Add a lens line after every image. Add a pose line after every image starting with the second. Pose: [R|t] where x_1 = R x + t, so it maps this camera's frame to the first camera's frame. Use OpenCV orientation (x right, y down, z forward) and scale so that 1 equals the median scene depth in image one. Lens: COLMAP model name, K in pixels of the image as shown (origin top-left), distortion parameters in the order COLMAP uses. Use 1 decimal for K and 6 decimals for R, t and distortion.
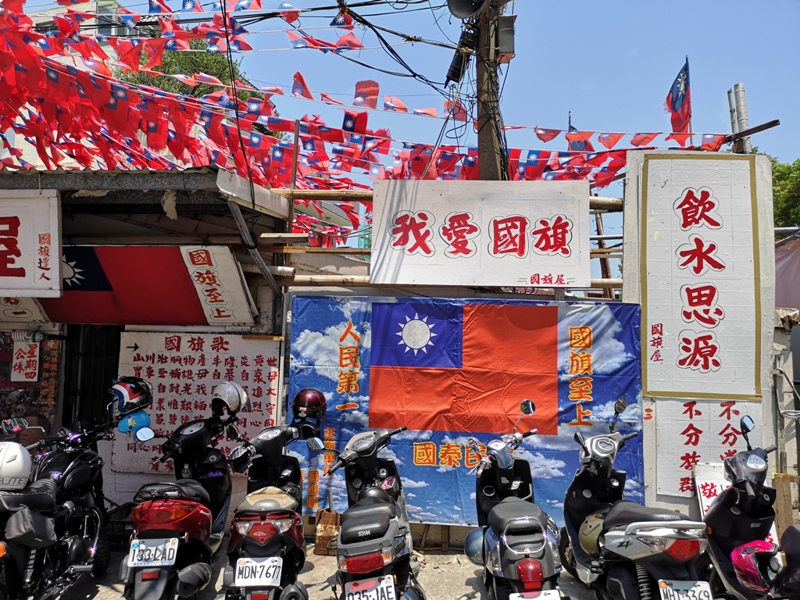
lens RADIAL K [[624.8, 0, 407.9], [0, 624.8, 298.9], [0, 0, 1]] dist [0.061896, -0.053795]
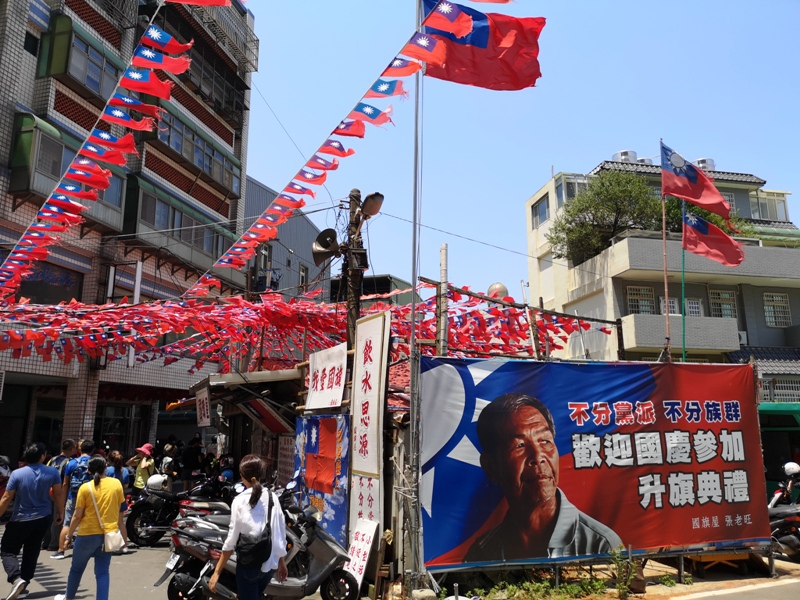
lens RADIAL K [[624.8, 0, 394.7], [0, 624.8, 299.0], [0, 0, 1]] dist [0.061896, -0.053795]
pose [[0.477458, -0.200947, -0.855367, 1.851394], [0.072952, 0.979202, -0.189318, 0.029174], [0.875621, 0.027991, 0.482188, 0.300191]]
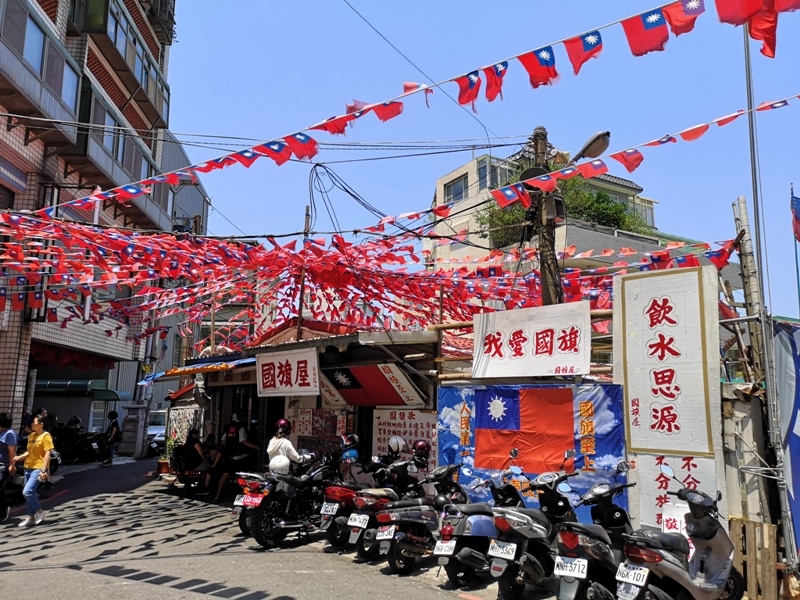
lens RADIAL K [[624.8, 0, 398.3], [0, 624.8, 301.1], [0, 0, 1]] dist [0.061896, -0.053795]
pose [[0.746719, -0.129219, -0.652468, 0.924978], [0.055565, 0.989637, -0.132403, -0.017832], [0.662815, 0.062613, 0.746161, -0.390543]]
